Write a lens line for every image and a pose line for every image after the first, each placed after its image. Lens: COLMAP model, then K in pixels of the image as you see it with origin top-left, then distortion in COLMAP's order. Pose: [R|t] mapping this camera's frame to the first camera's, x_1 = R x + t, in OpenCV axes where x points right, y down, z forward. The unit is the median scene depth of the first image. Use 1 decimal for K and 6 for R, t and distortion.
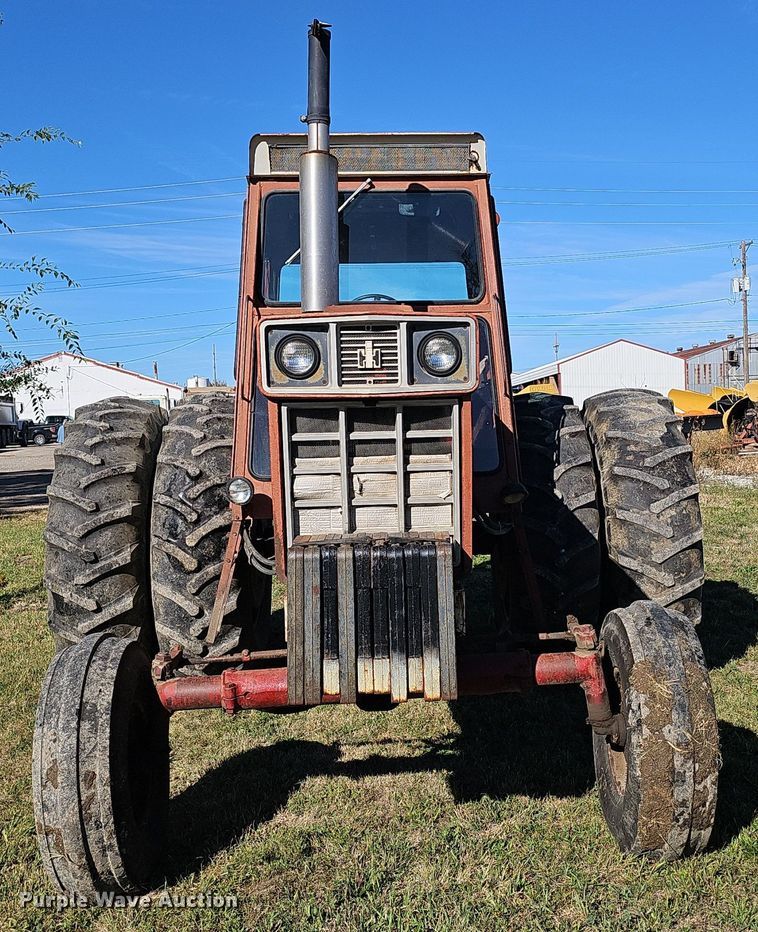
lens RADIAL K [[1087.2, 0, 379.0], [0, 1087.2, 466.0], [0, 0, 1]] dist [0.126569, -0.038306]
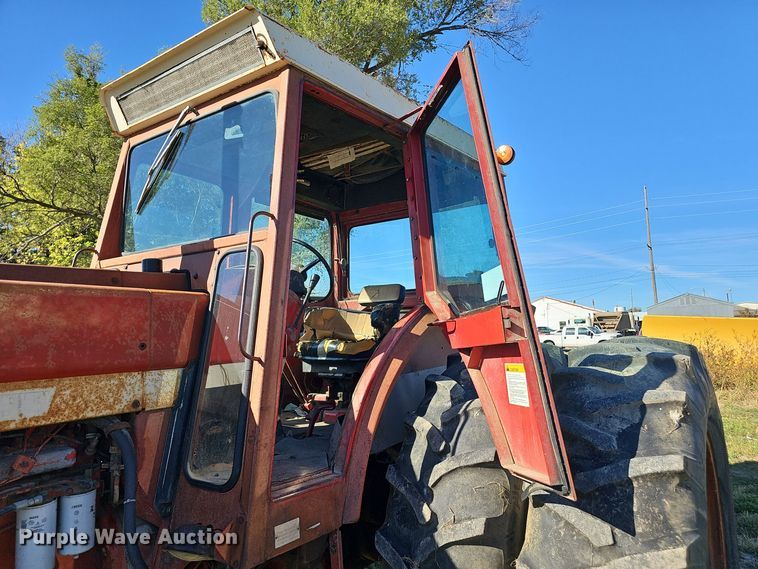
lens RADIAL K [[516.8, 0, 379.0], [0, 516.8, 284.5], [0, 0, 1]] dist [-0.000306, -0.000680]
pose [[0.793901, -0.052127, -0.605808, 0.352143], [-0.021903, 0.993220, -0.114166, -0.075859], [0.607652, 0.103906, 0.787377, 0.776652]]
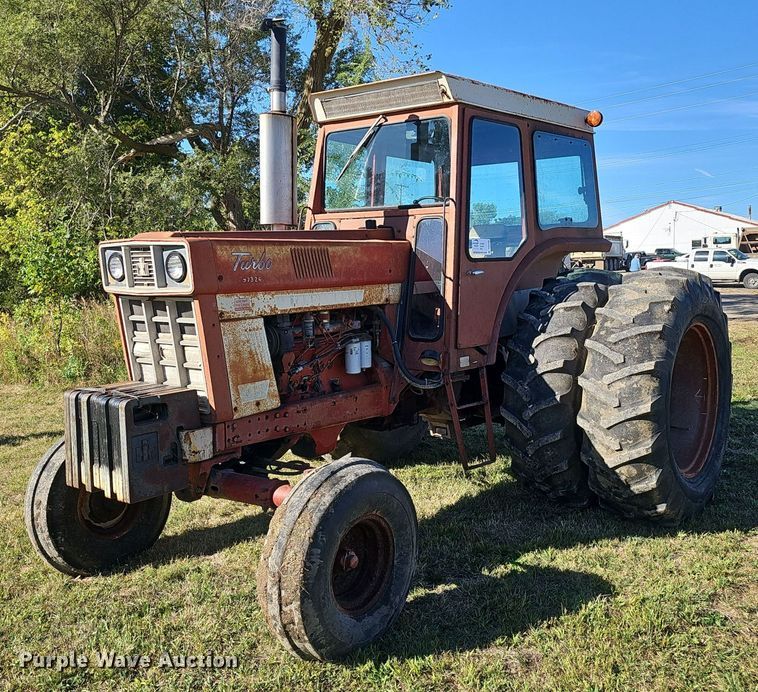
lens RADIAL K [[758.6, 0, 378.8], [0, 758.6, 335.7], [0, 0, 1]] dist [0.100567, -0.005450]
pose [[0.766120, 0.074671, -0.638345, 0.605533], [-0.028724, 0.996213, 0.082060, -0.068303], [0.642055, -0.044532, 0.765364, 0.262419]]
